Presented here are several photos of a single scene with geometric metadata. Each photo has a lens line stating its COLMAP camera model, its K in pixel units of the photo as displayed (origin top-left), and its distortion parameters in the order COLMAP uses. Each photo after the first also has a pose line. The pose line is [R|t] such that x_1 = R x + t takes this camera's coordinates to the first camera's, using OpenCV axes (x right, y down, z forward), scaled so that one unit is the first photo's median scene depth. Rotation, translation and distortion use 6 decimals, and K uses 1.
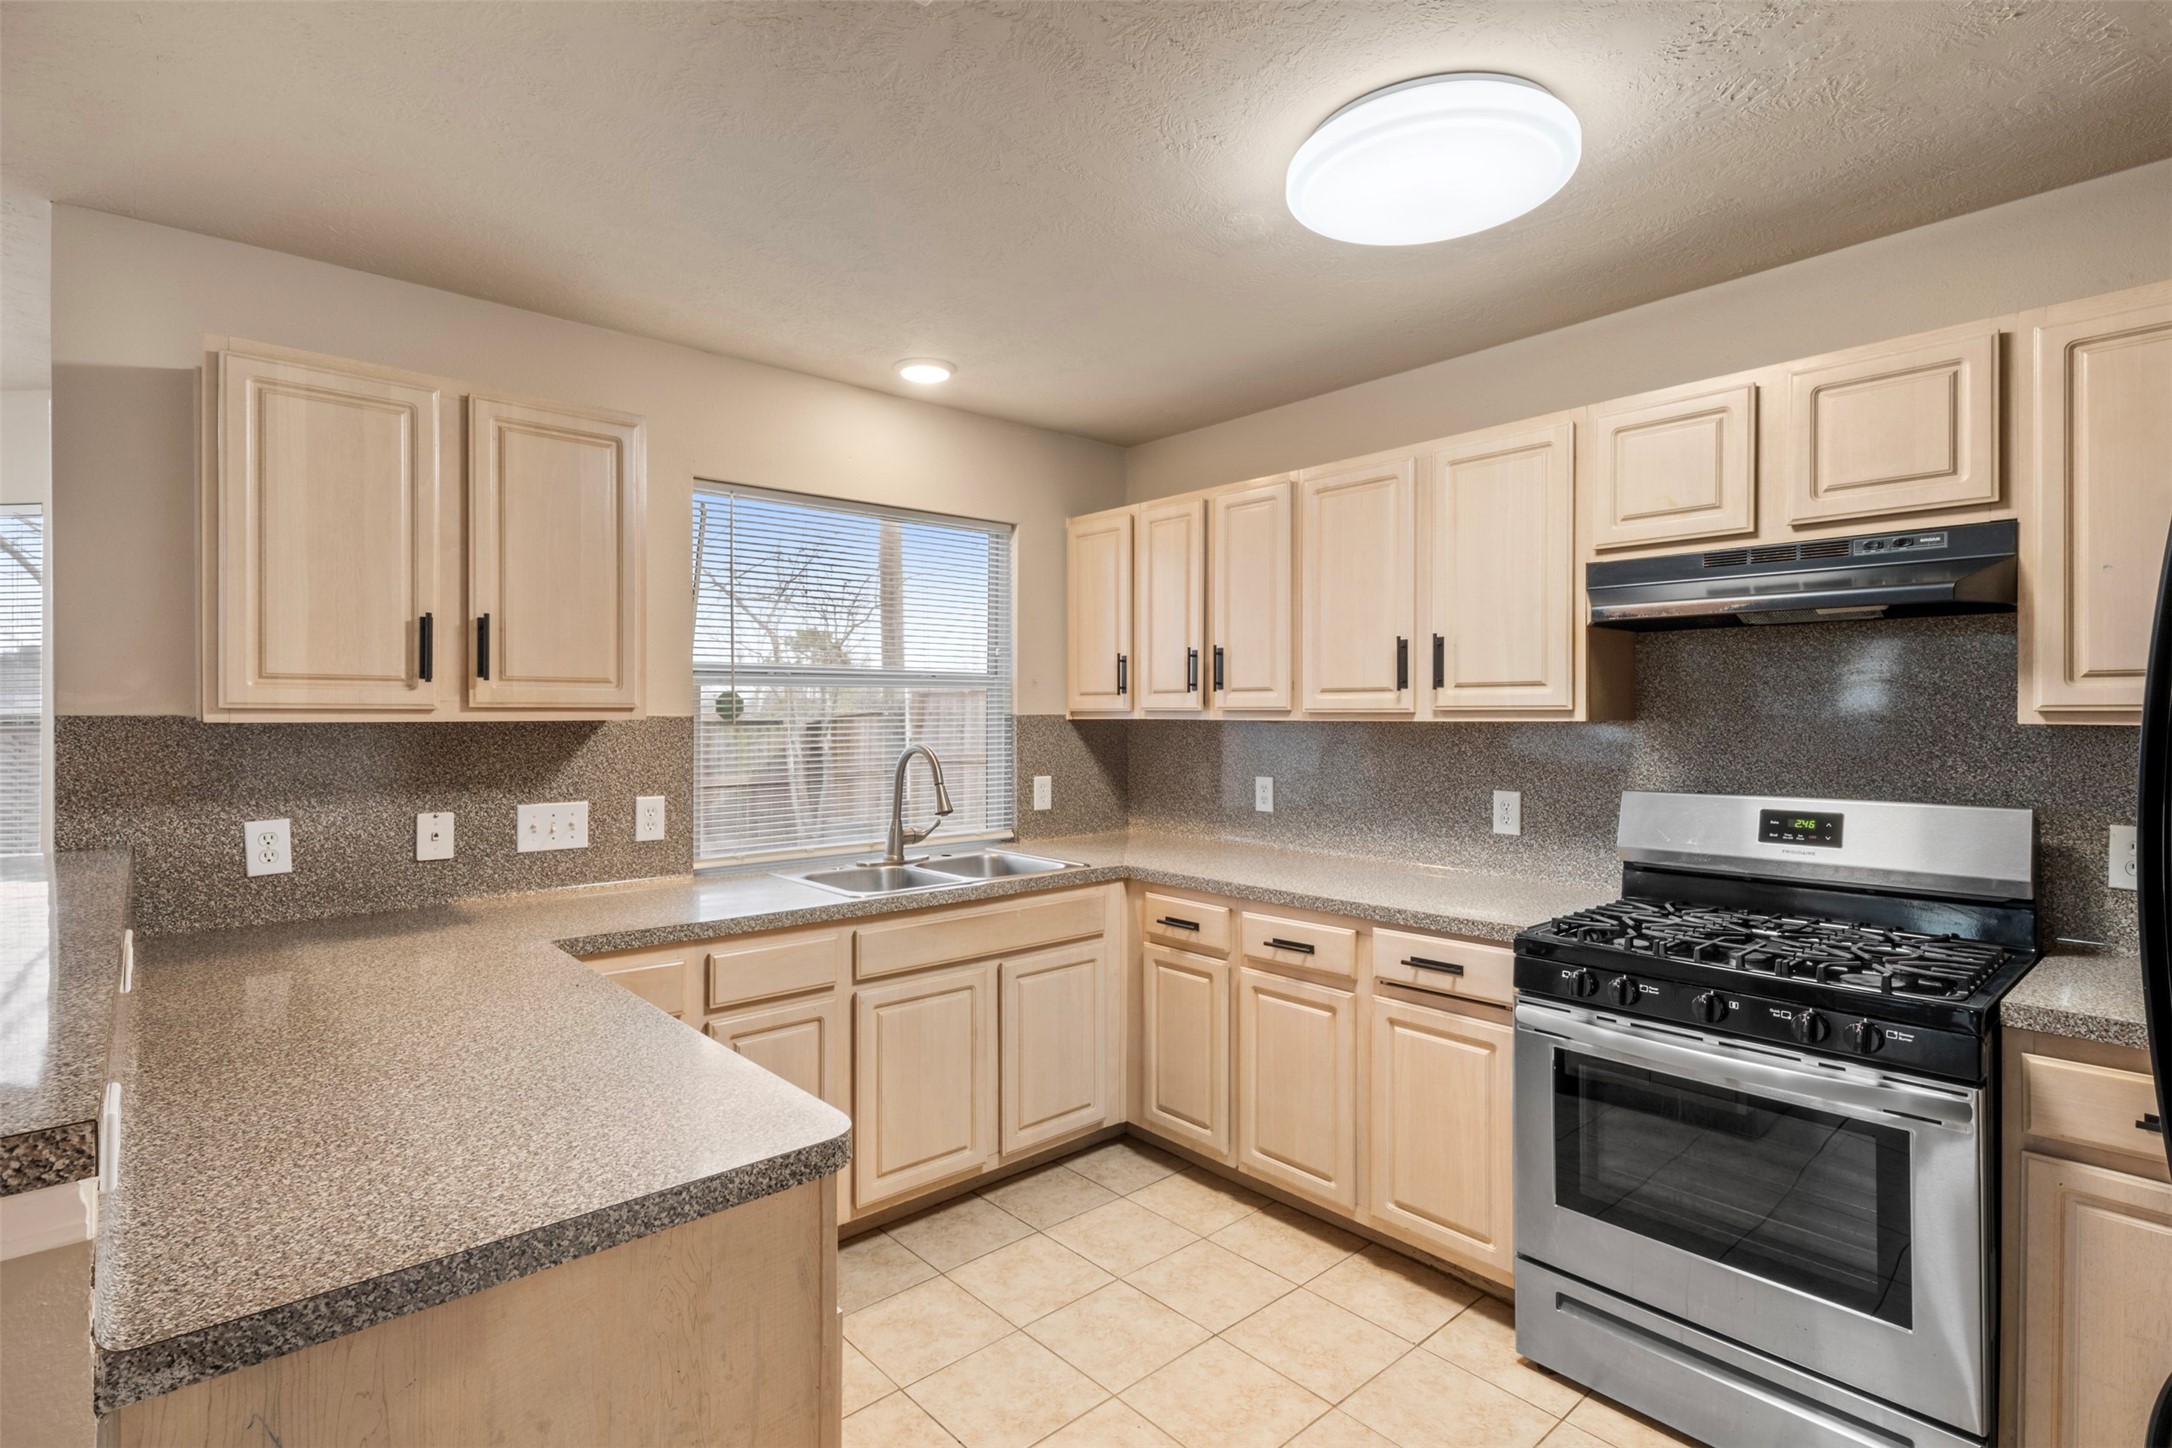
lens RADIAL K [[1030.5, 0, 1079.2], [0, 1030.5, 710.0], [0, 0, 1]] dist [0.012941, -0.000522]
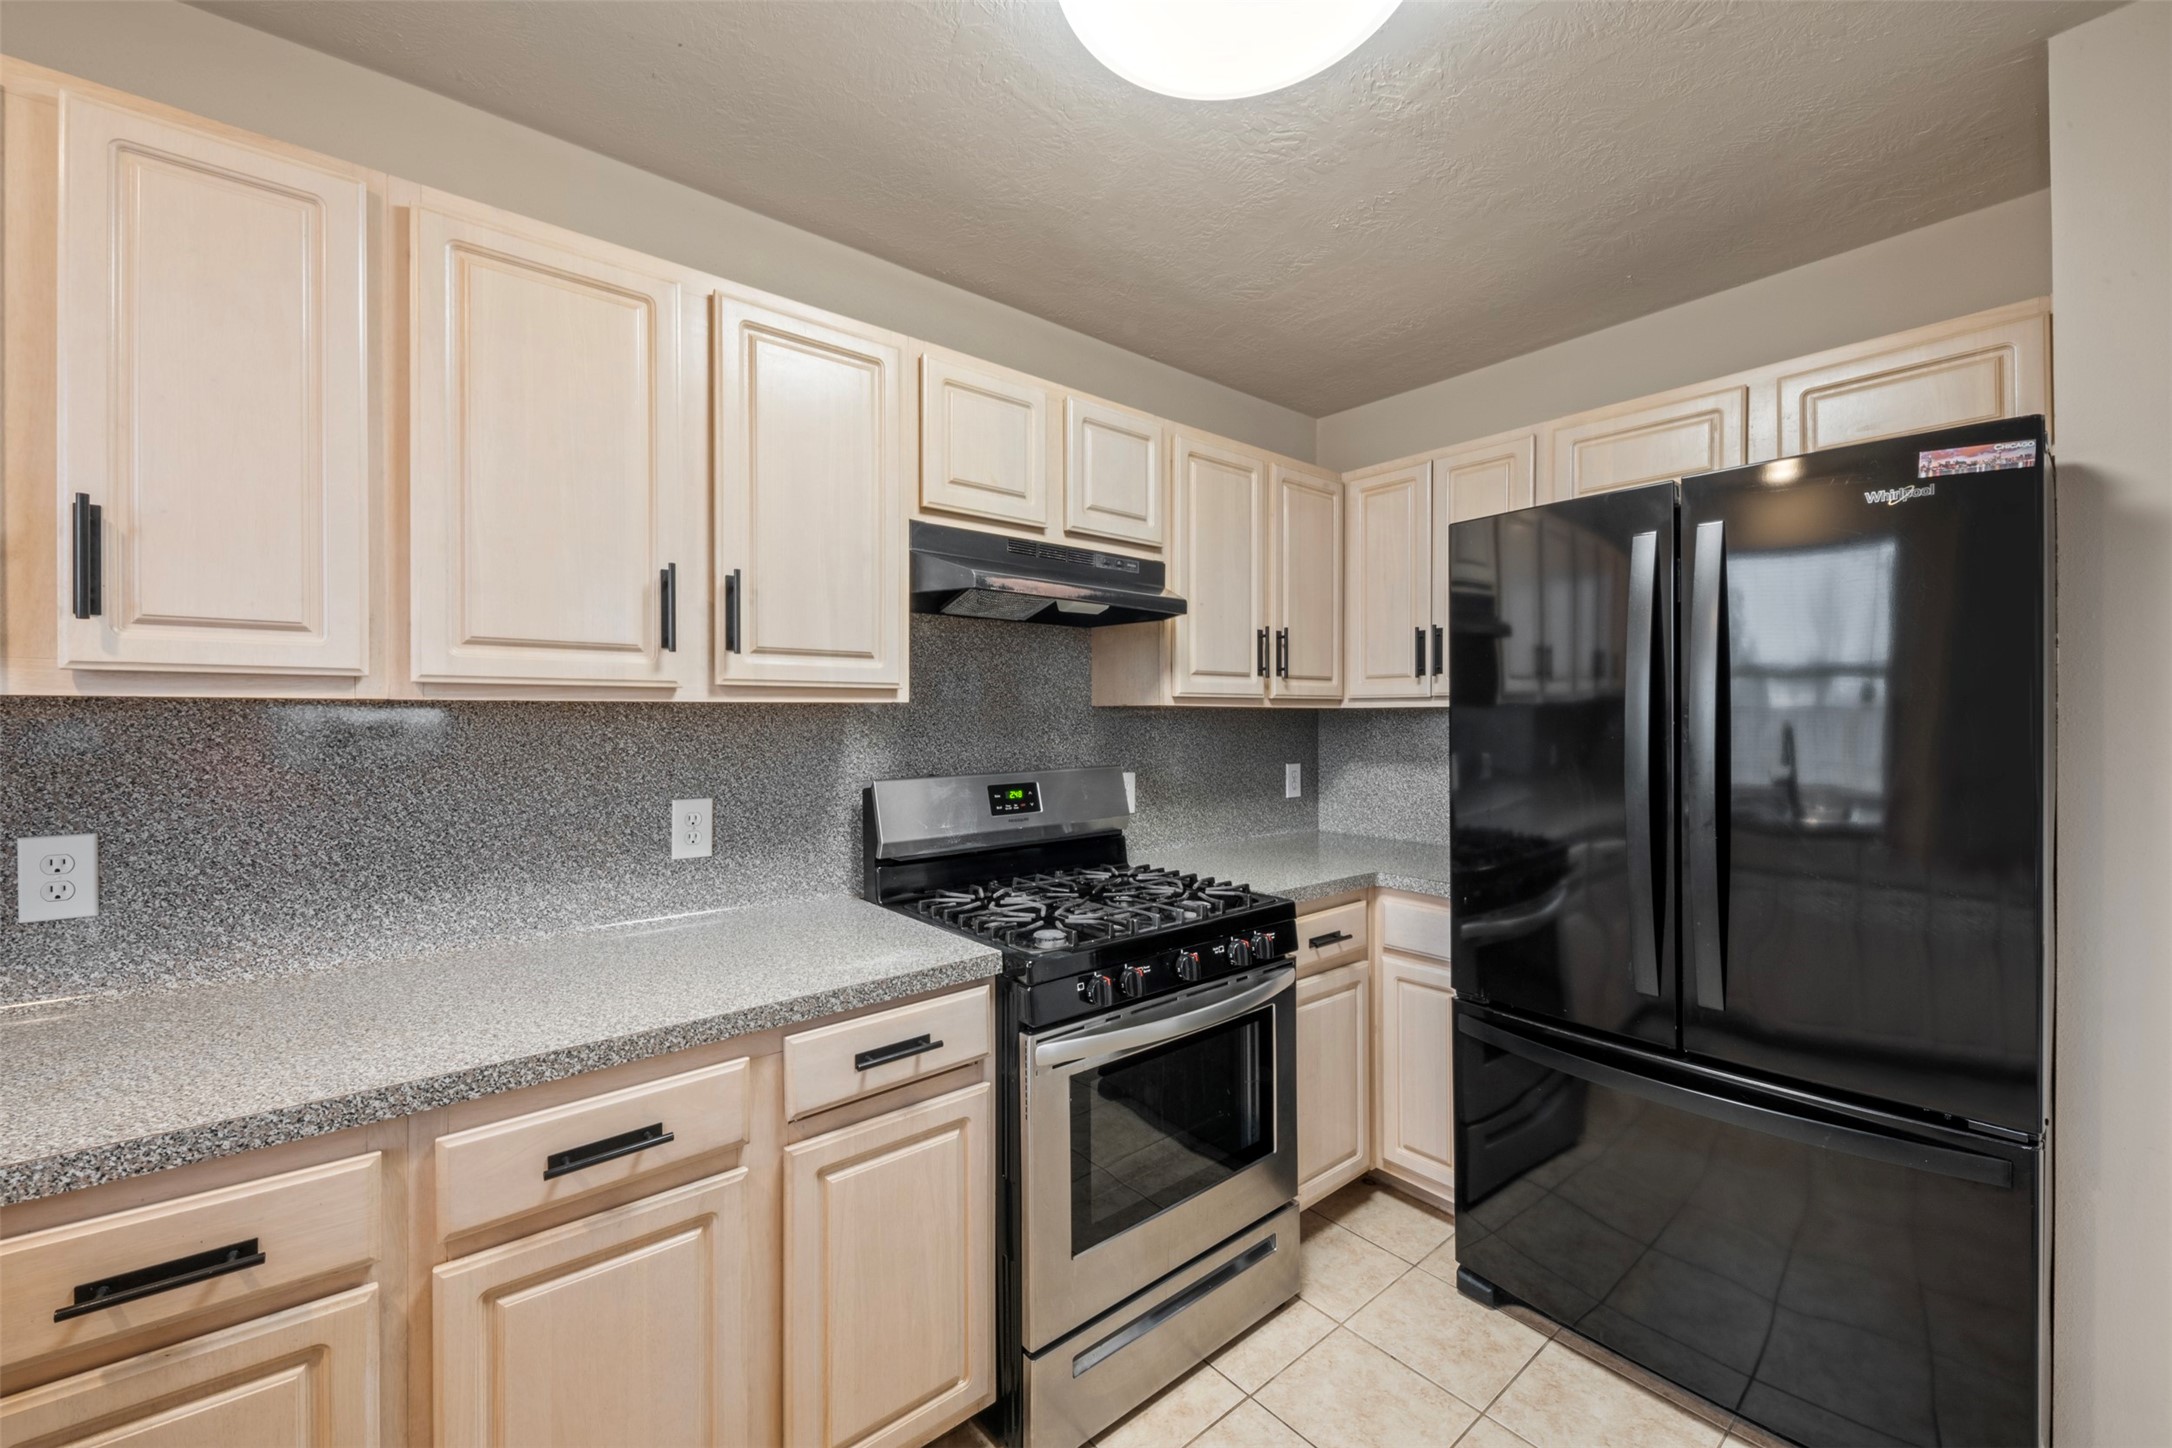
lens RADIAL K [[863.5, 0, 1079.8], [0, 863.5, 716.5], [0, 0, 1]] dist [0.012870, -0.004776]
pose [[0.033939, -0.002417, 0.999421, -0.206061], [-0.004247, 0.999988, 0.002563, 0.018412], [-0.999415, -0.004331, 0.033928, 0.762971]]
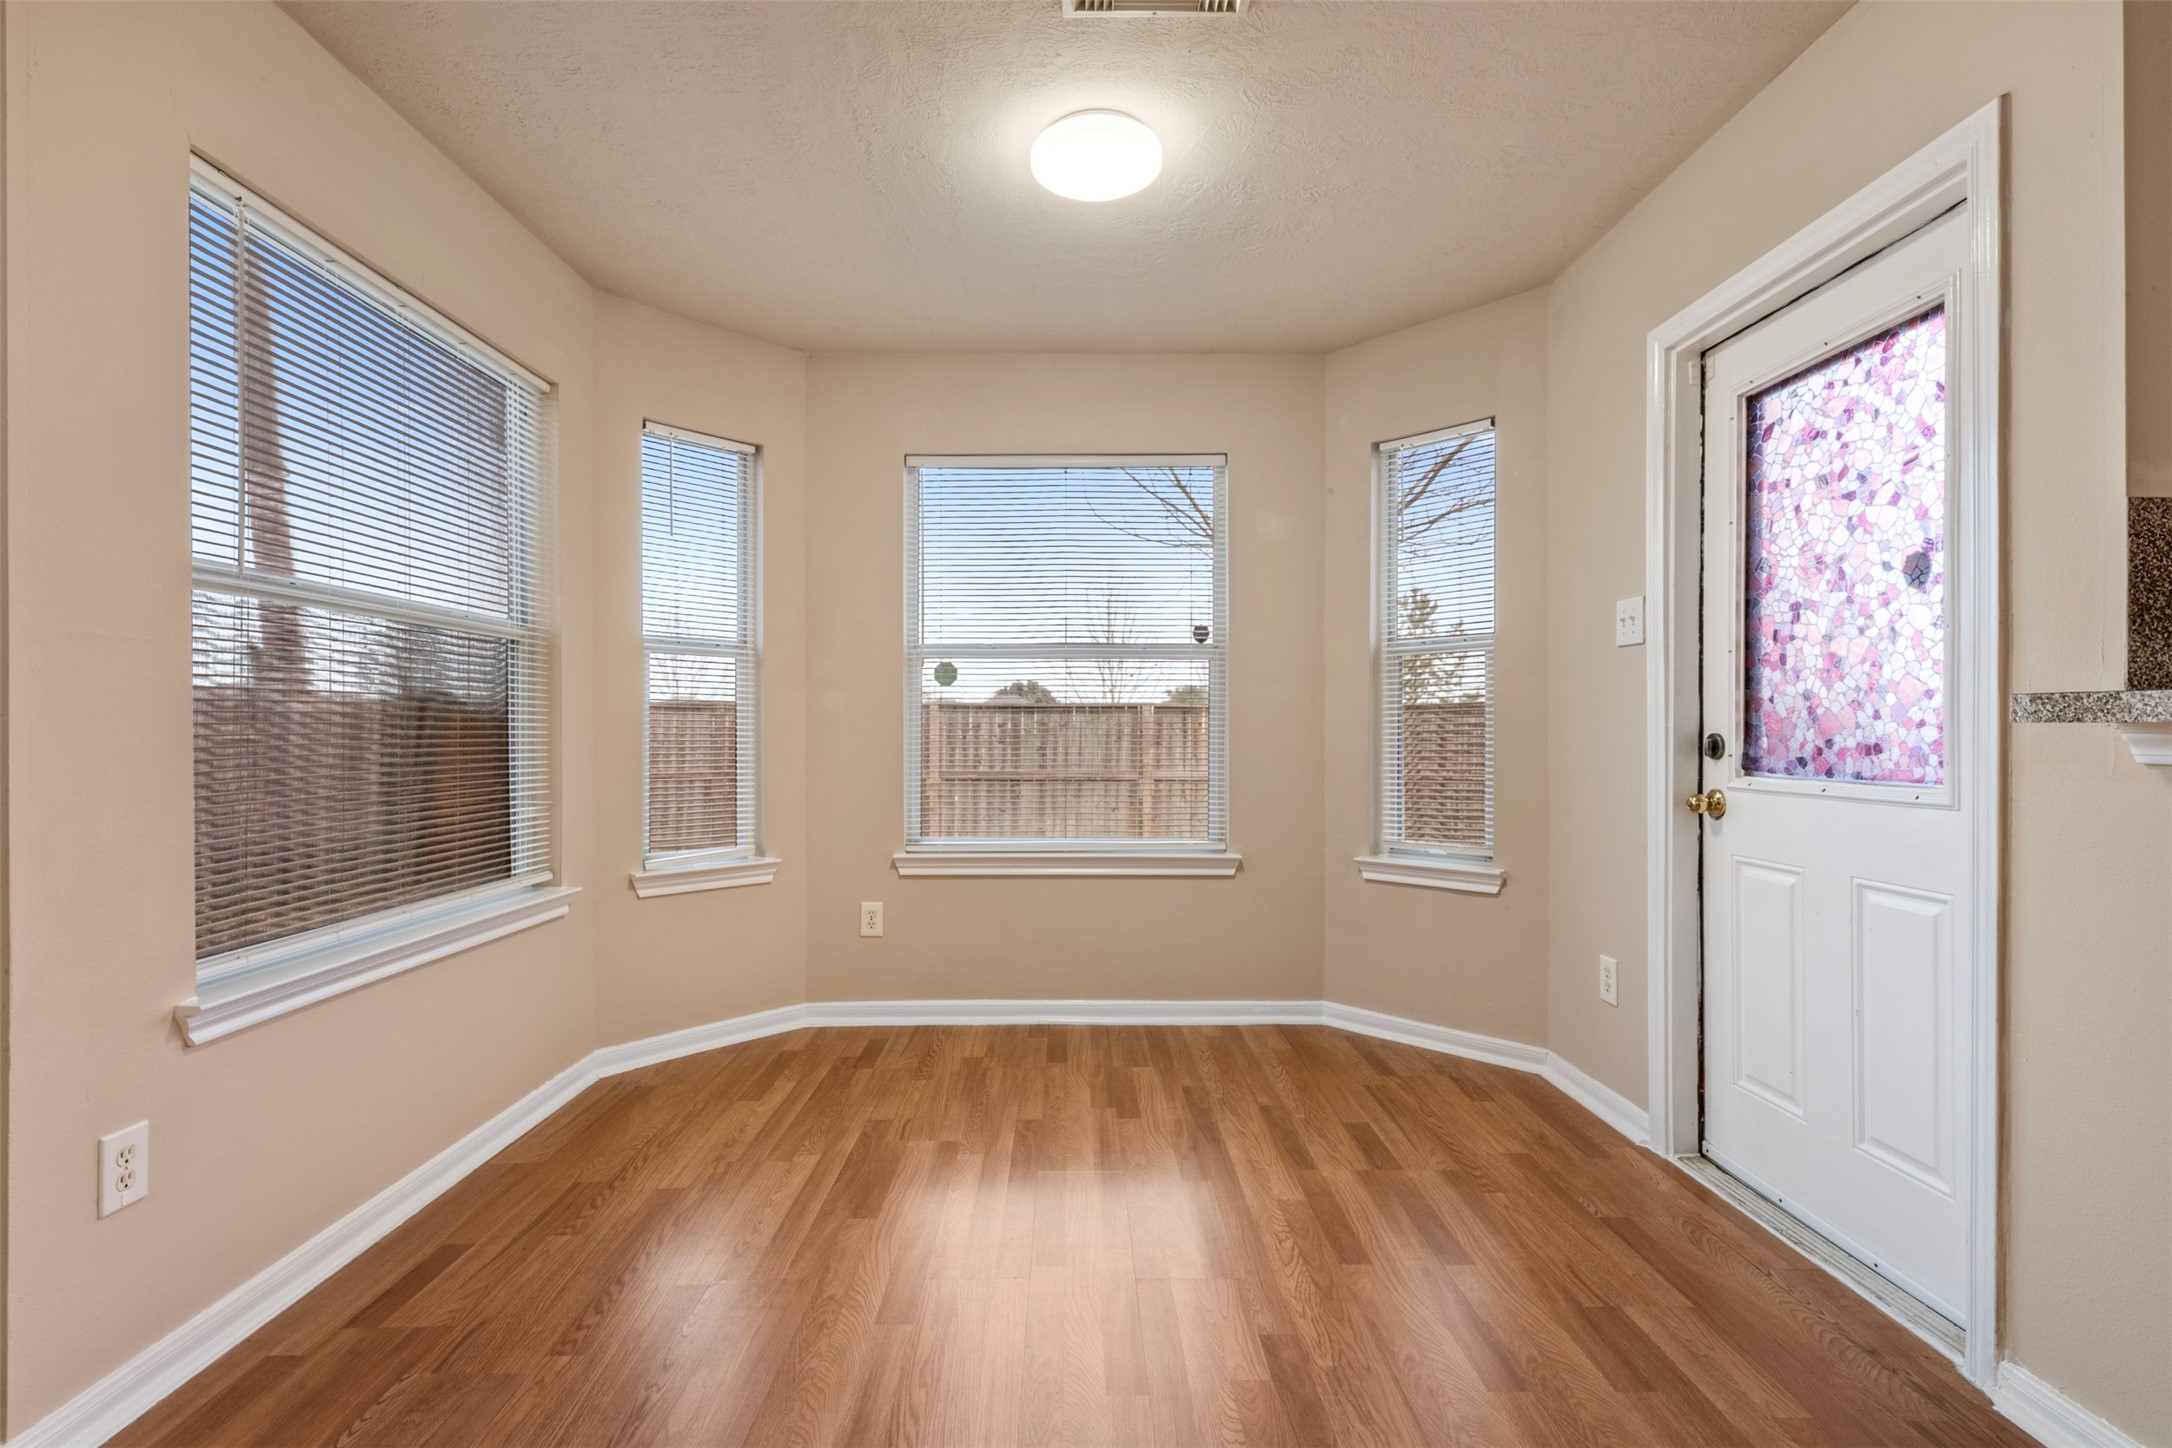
lens RADIAL K [[988.2, 0, 1070.9], [0, 988.2, 724.5], [0, 0, 1]] dist [0.008281, -0.001153]
pose [[0.742145, -0.002987, -0.670232, -0.818240], [0.001833, 0.999995, -0.002428, 0.121851], [0.670237, 0.000574, 0.742147, 0.020137]]
